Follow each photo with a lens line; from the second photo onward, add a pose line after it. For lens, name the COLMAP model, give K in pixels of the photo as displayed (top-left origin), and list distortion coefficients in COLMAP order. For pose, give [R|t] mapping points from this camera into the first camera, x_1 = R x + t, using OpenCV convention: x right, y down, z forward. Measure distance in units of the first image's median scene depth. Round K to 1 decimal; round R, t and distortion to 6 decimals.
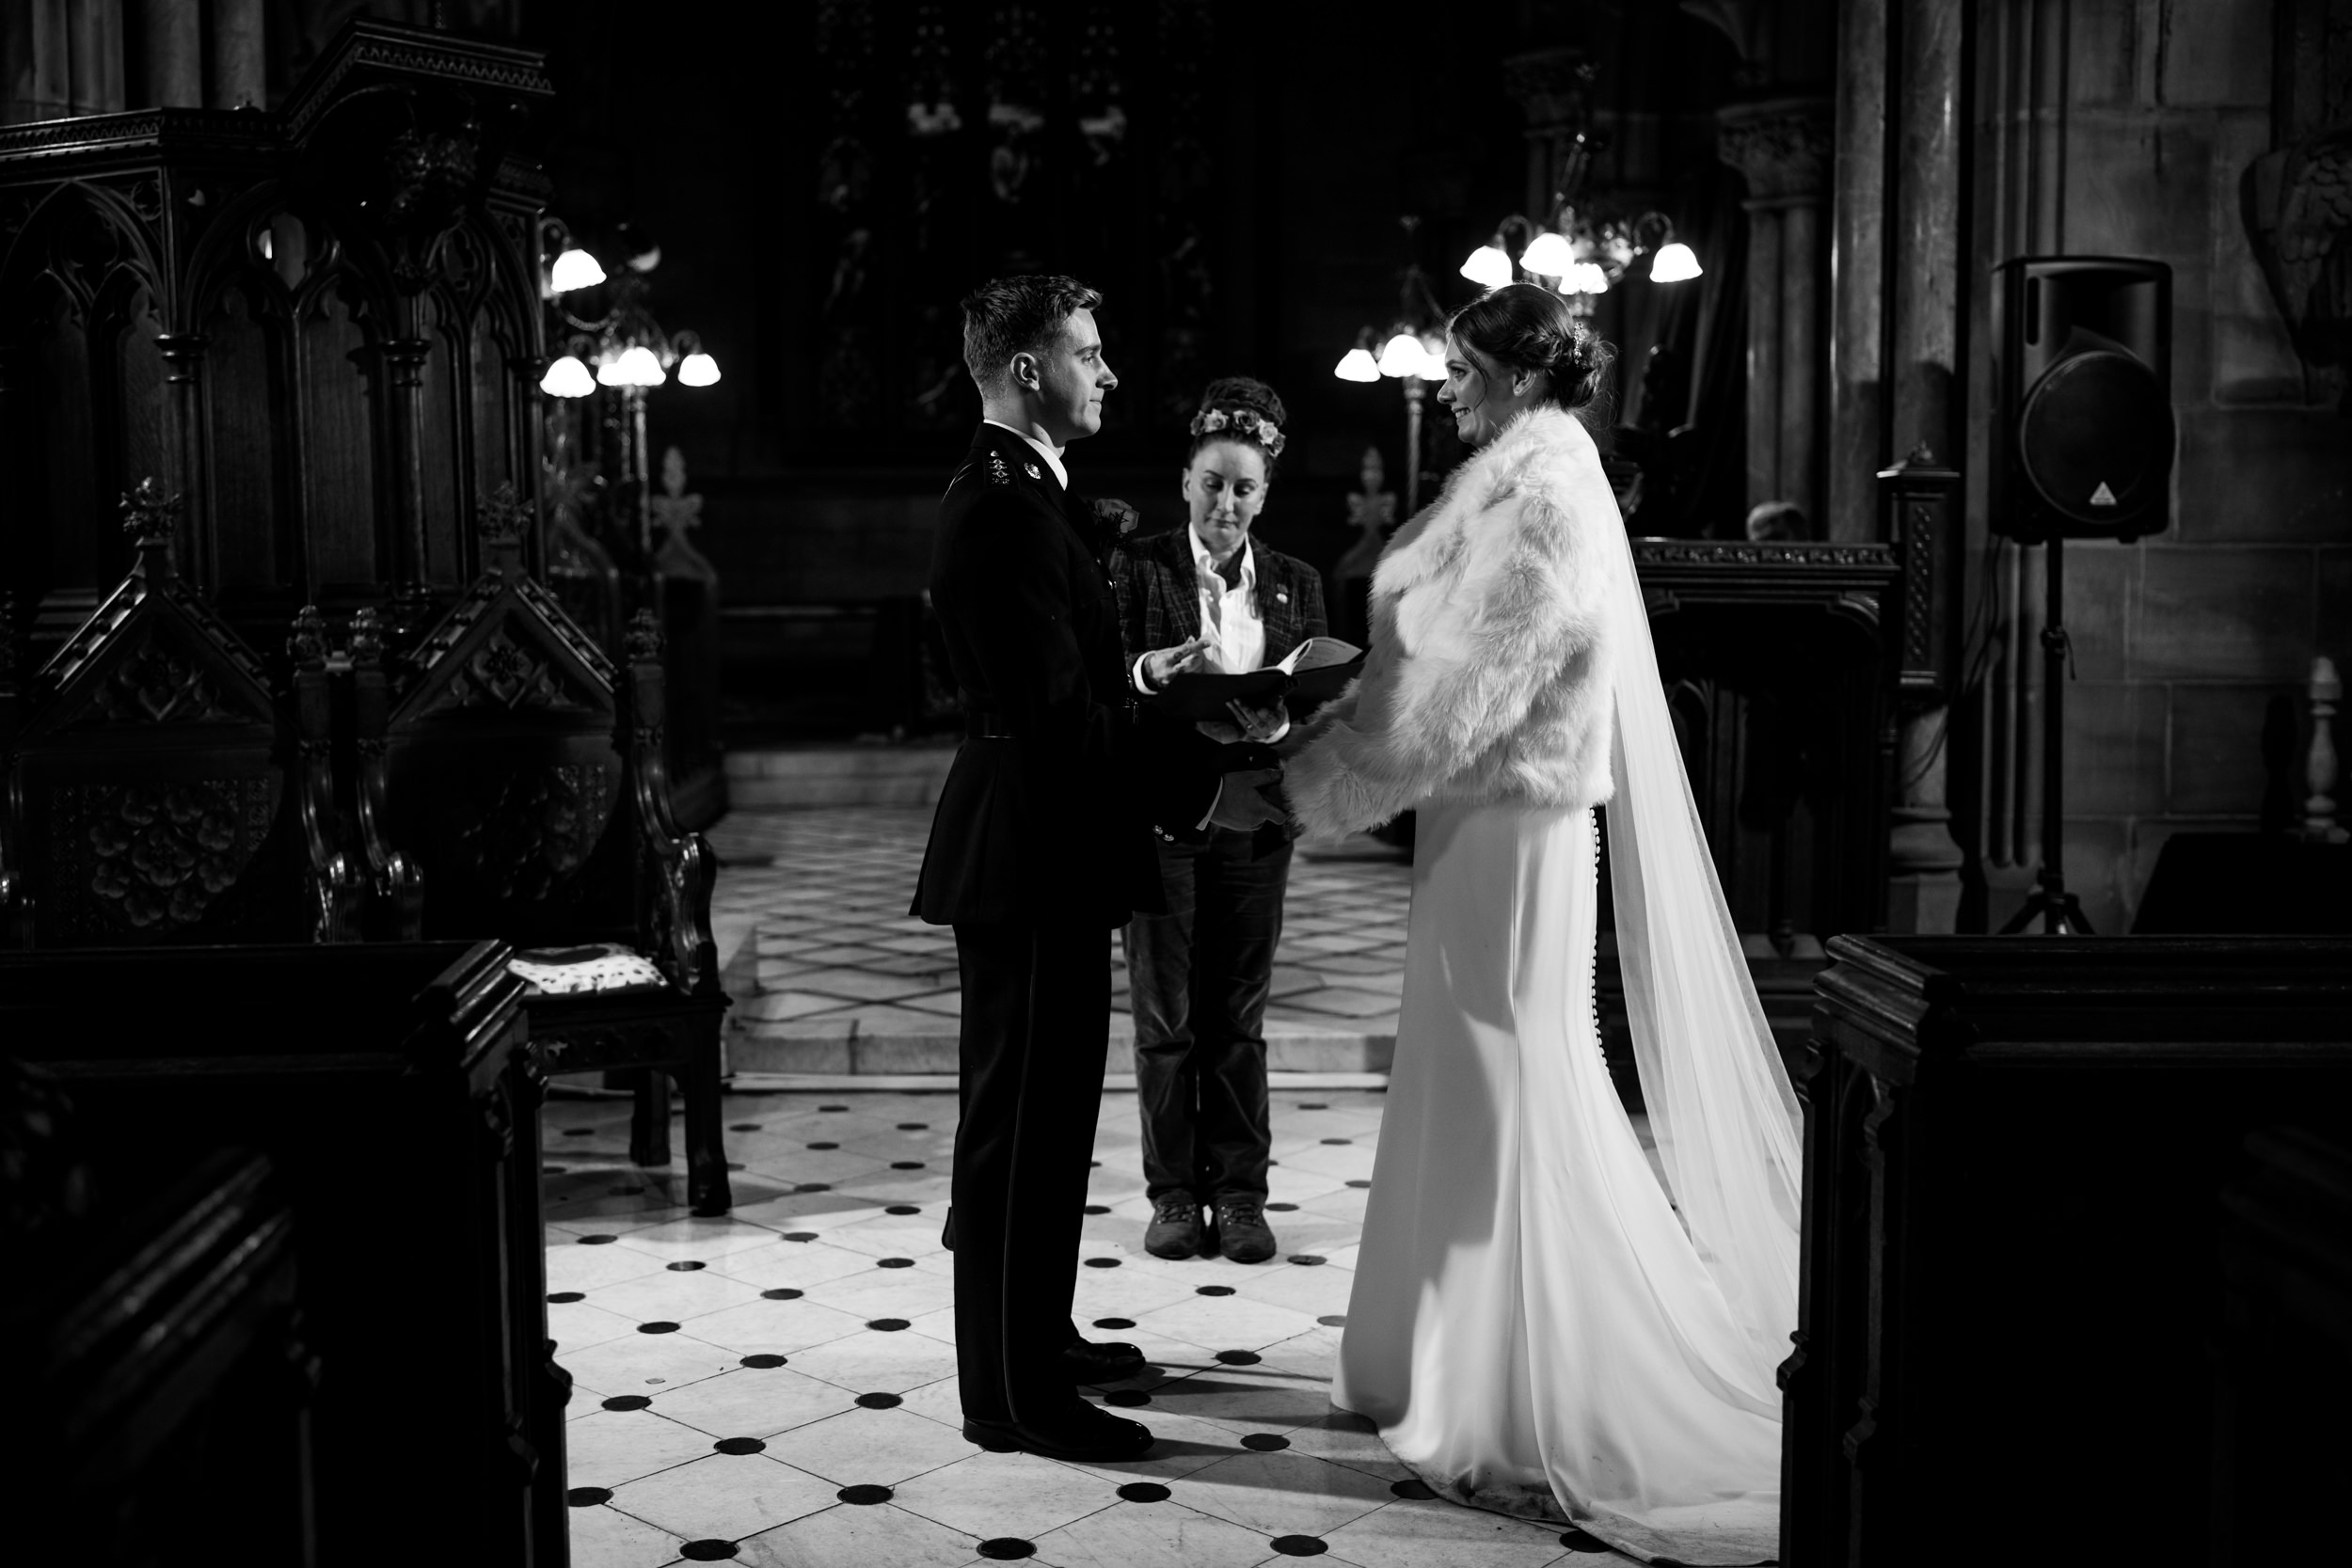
lens RADIAL K [[2457.3, 0, 1087.3], [0, 2457.3, 755.2], [0, 0, 1]] dist [-0.002653, 0.007038]
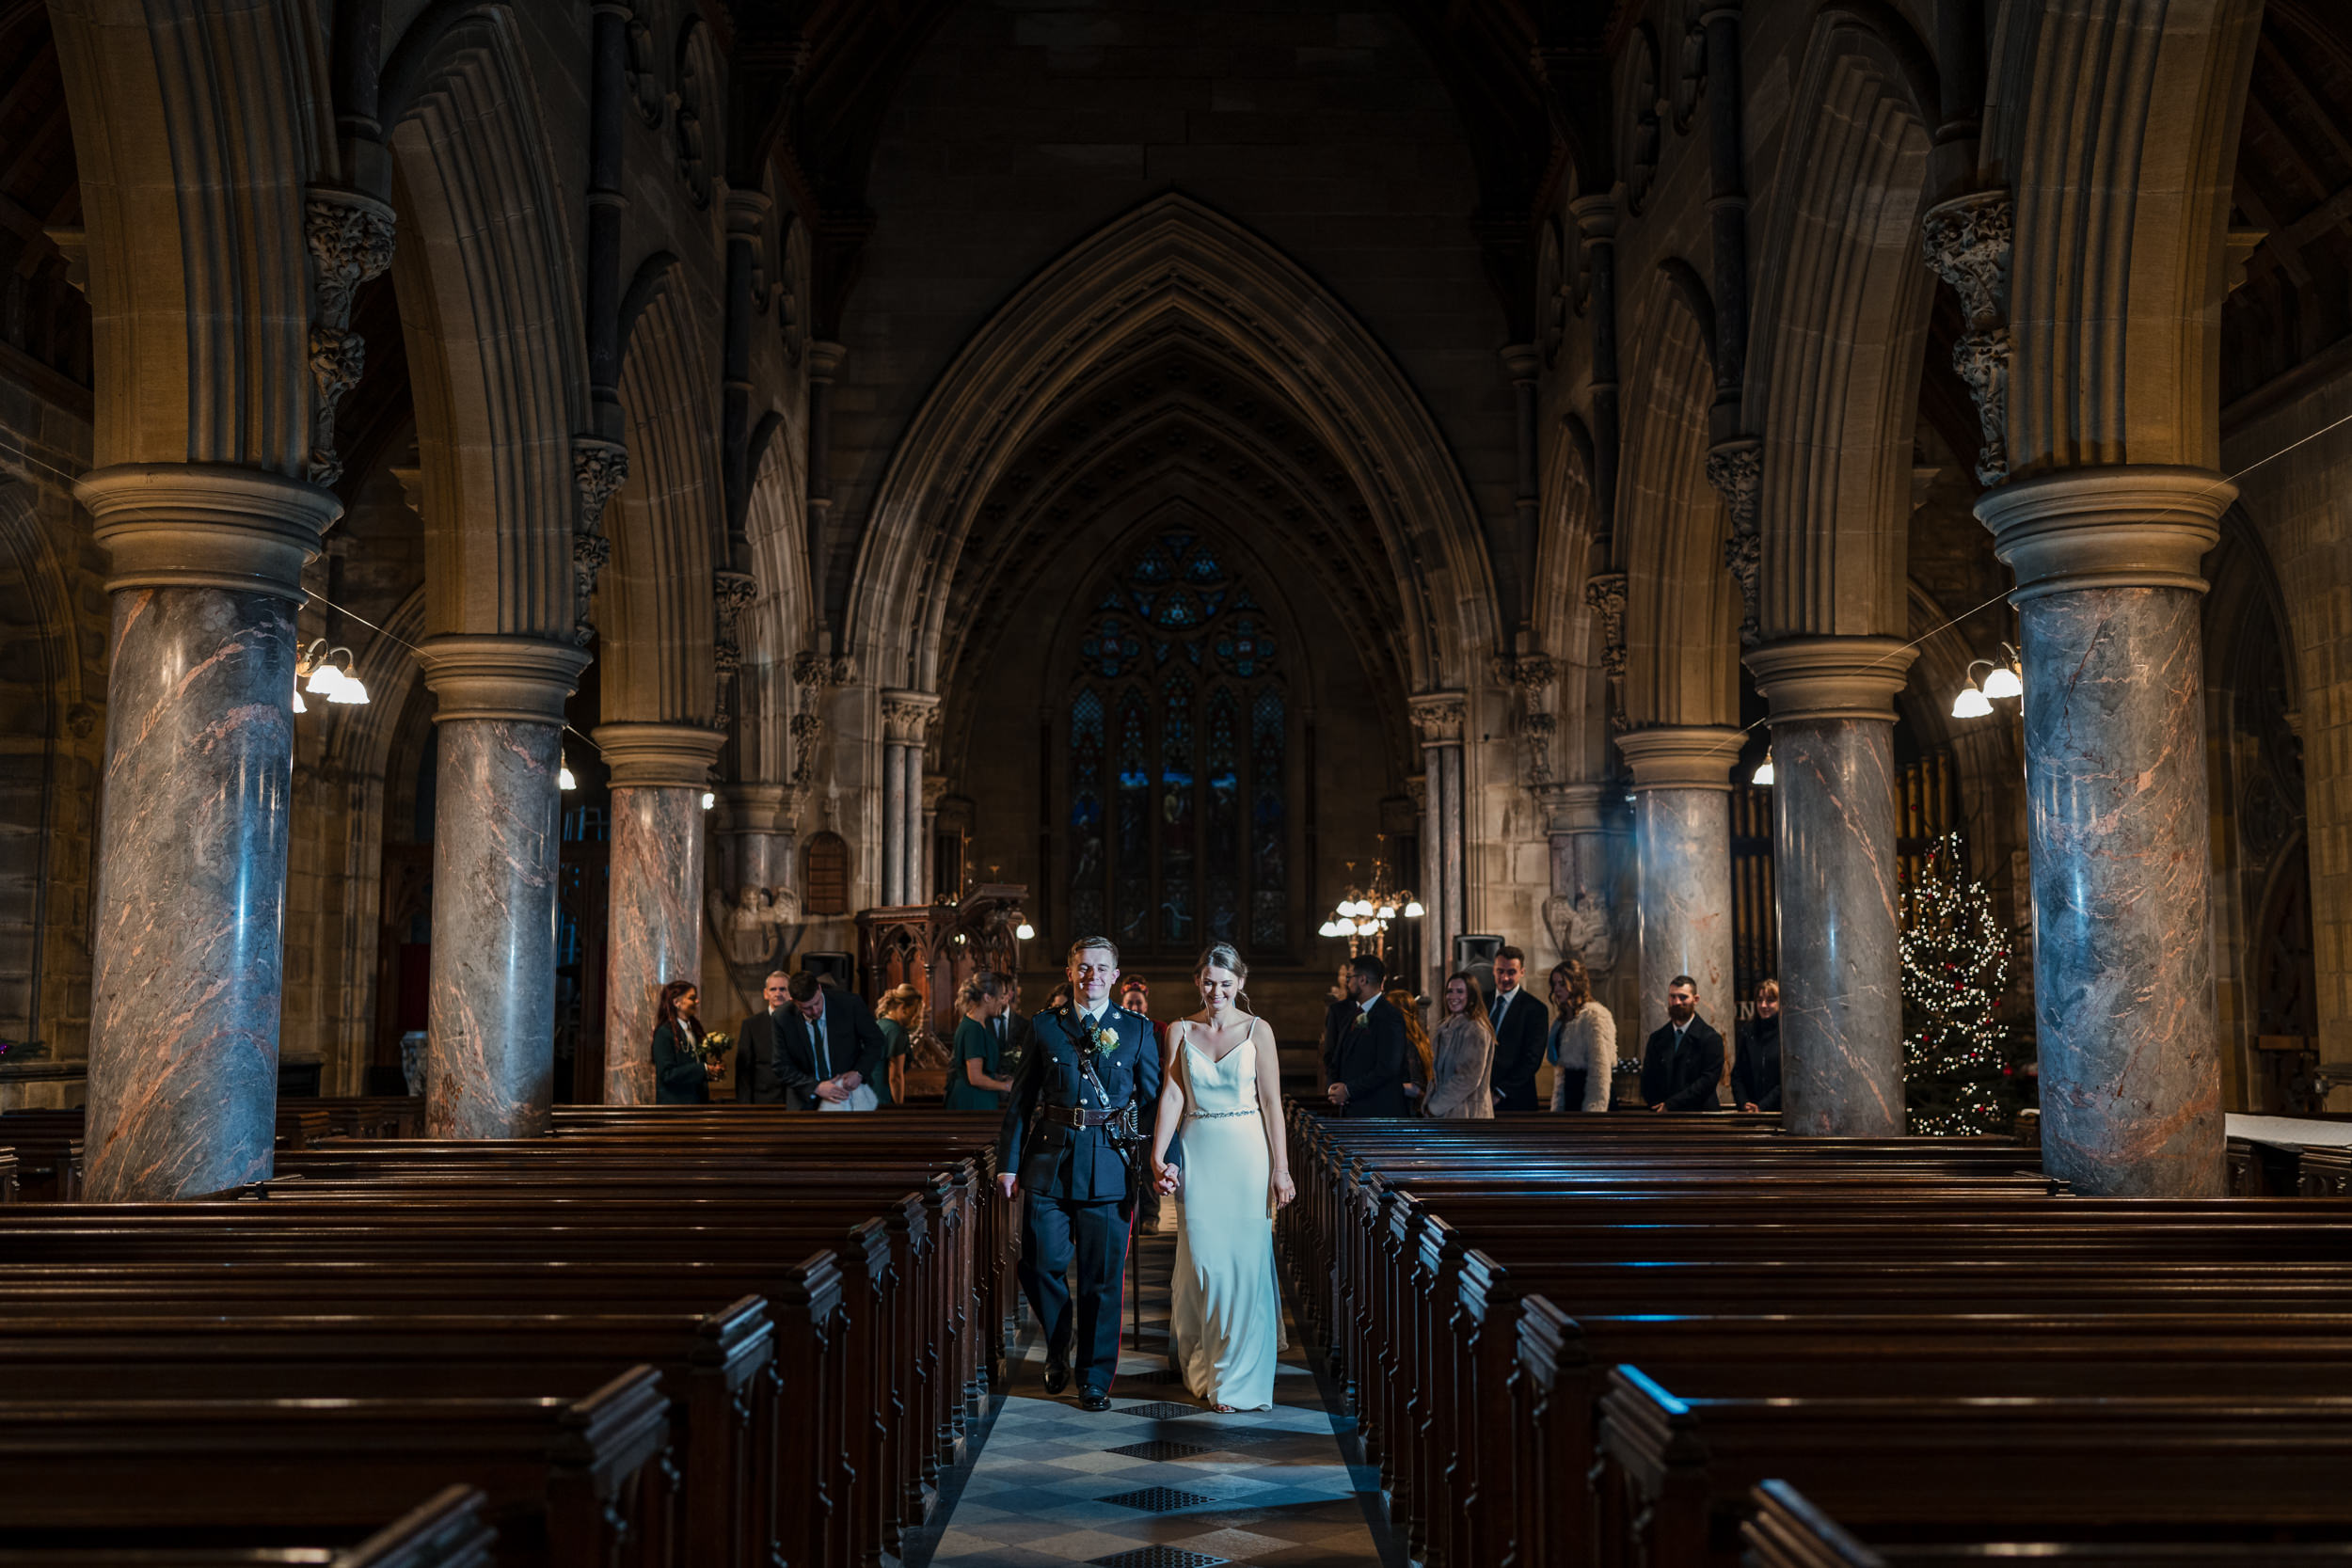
lens RADIAL K [[2393.6, 0, 1166.8], [0, 2393.6, 746.9], [0, 0, 1]] dist [-0.007497, 0.021697]
pose [[0.998841, -0.002382, -0.048073, 0.132452], [-0.006499, 0.982956, -0.183728, 0.136132], [0.047691, 0.183827, 0.981801, -2.104124]]
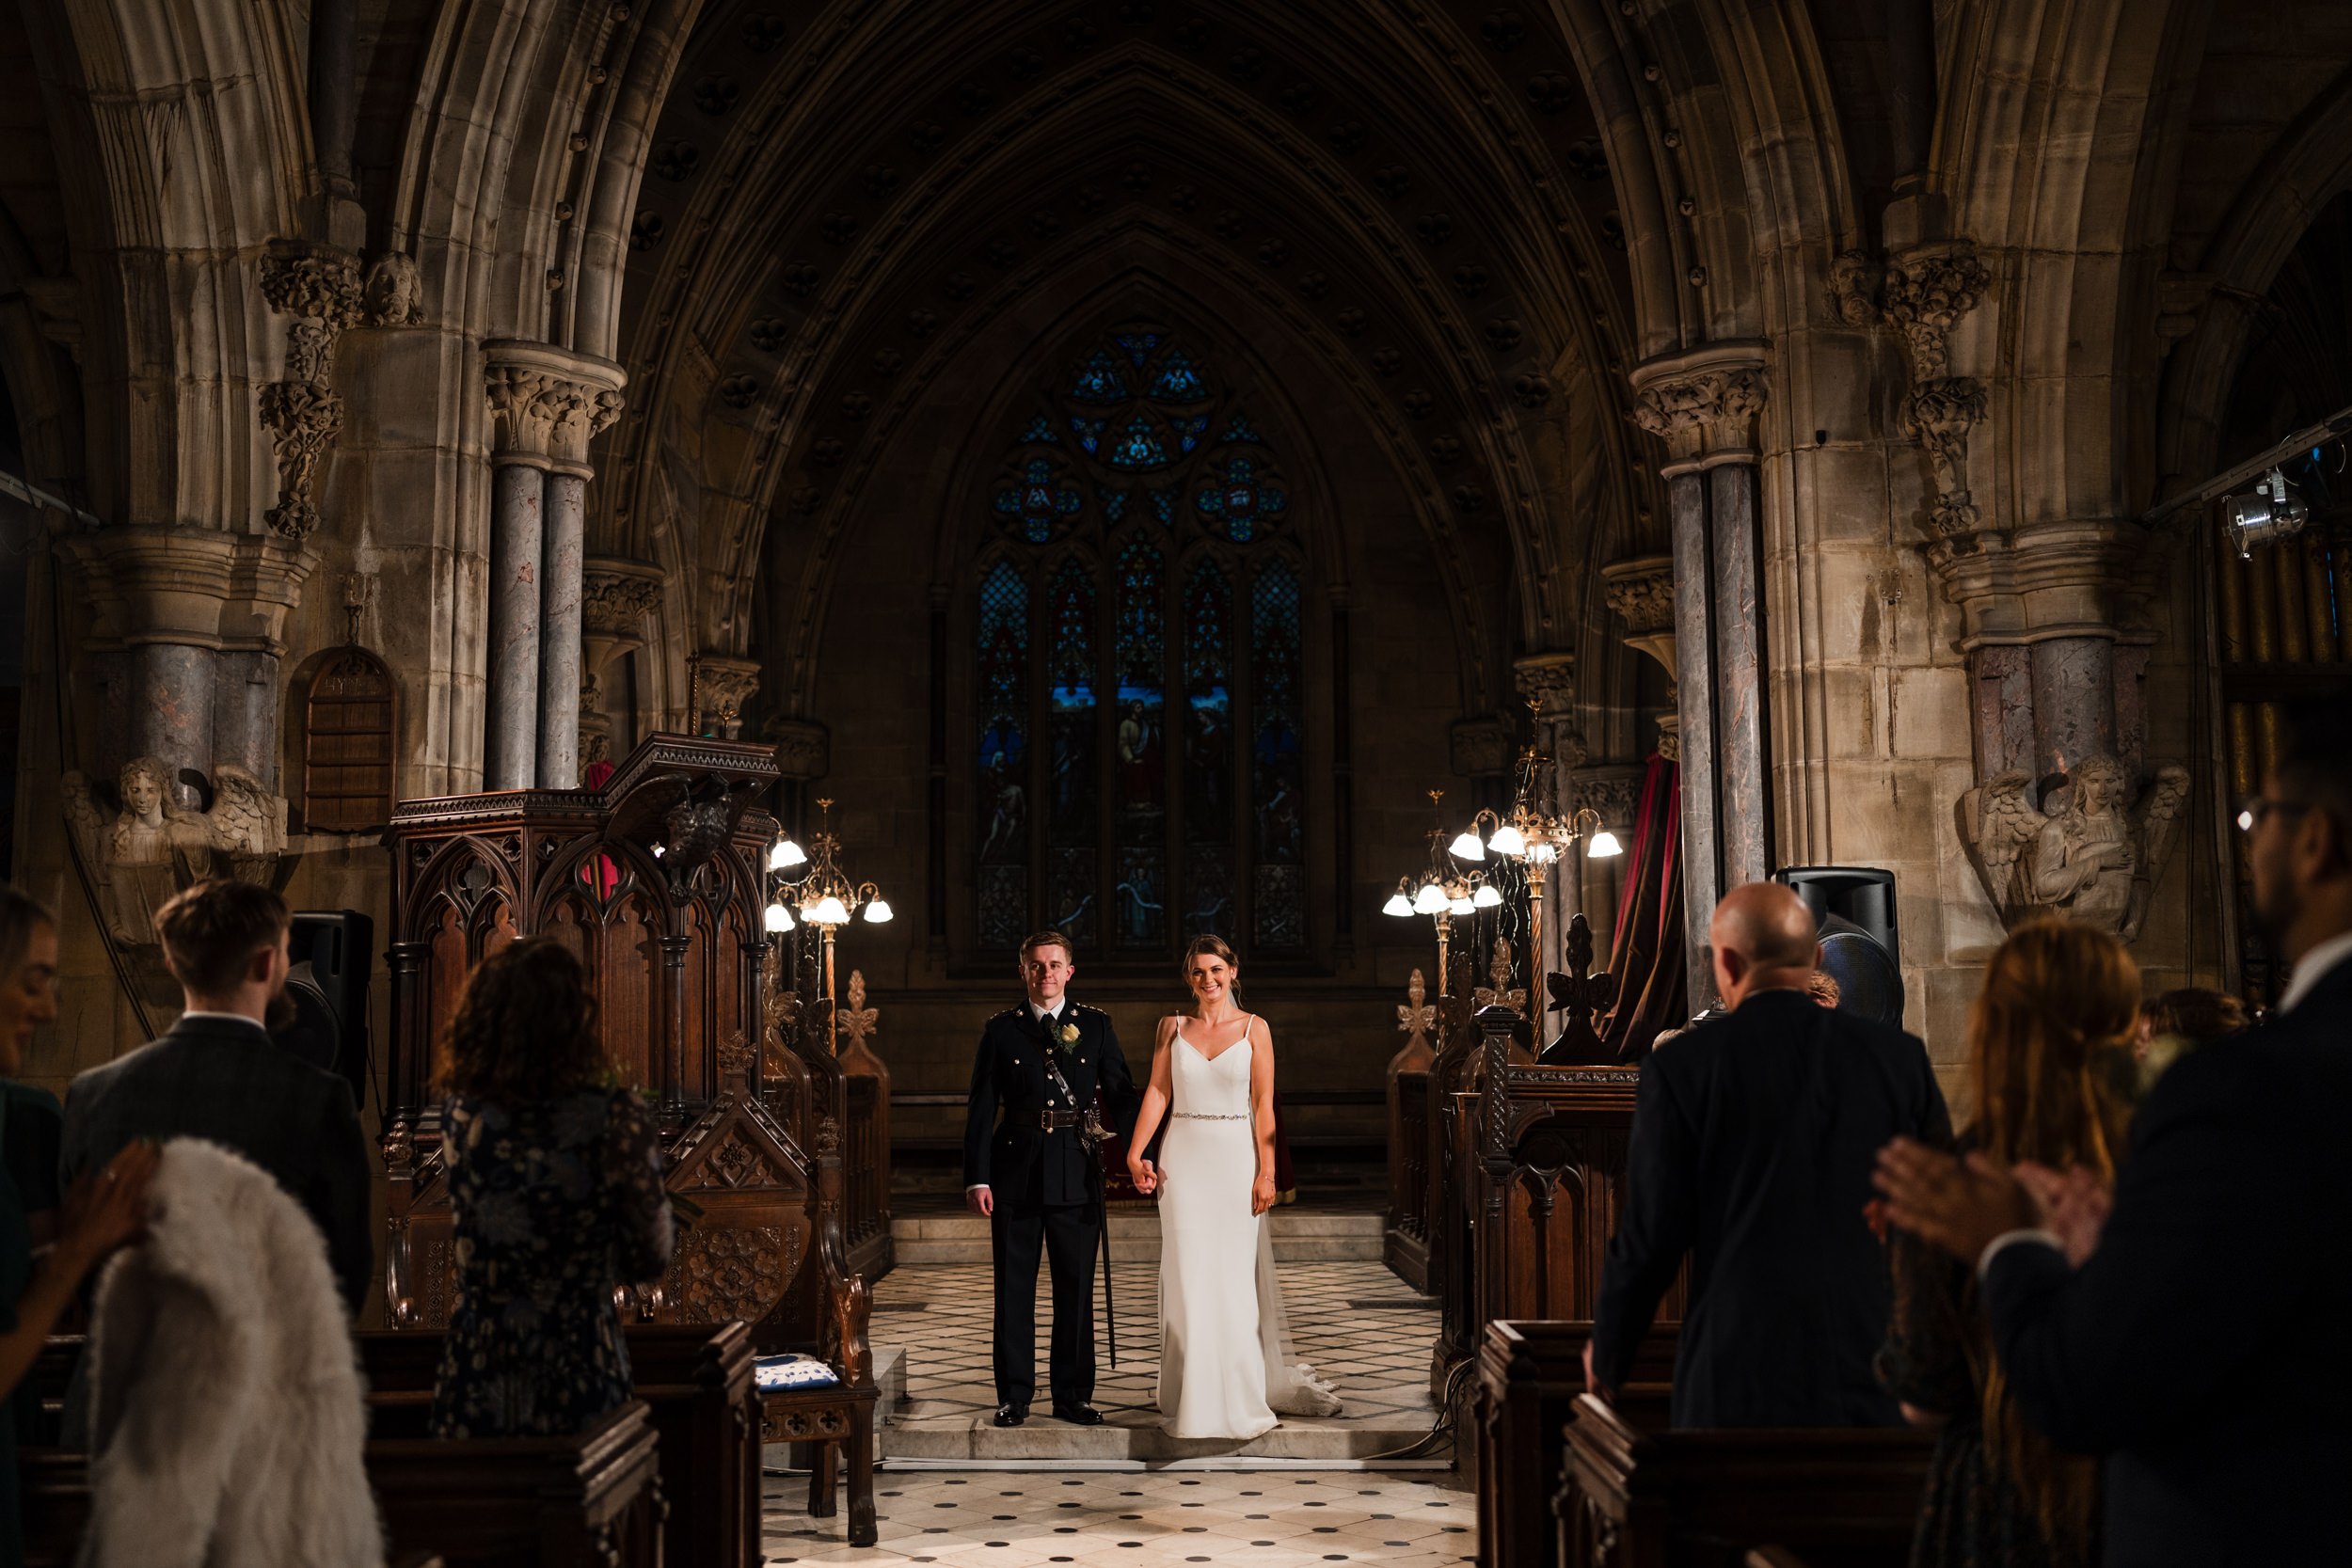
lens RADIAL K [[2274.5, 0, 1176.4], [0, 2274.5, 775.3], [0, 0, 1]] dist [-0.000519, 0.025027]
pose [[0.999593, -0.005457, -0.027988, 0.055669], [-0.000030, 0.981315, -0.192406, 0.000863], [0.028515, 0.192329, 0.980916, -0.307965]]
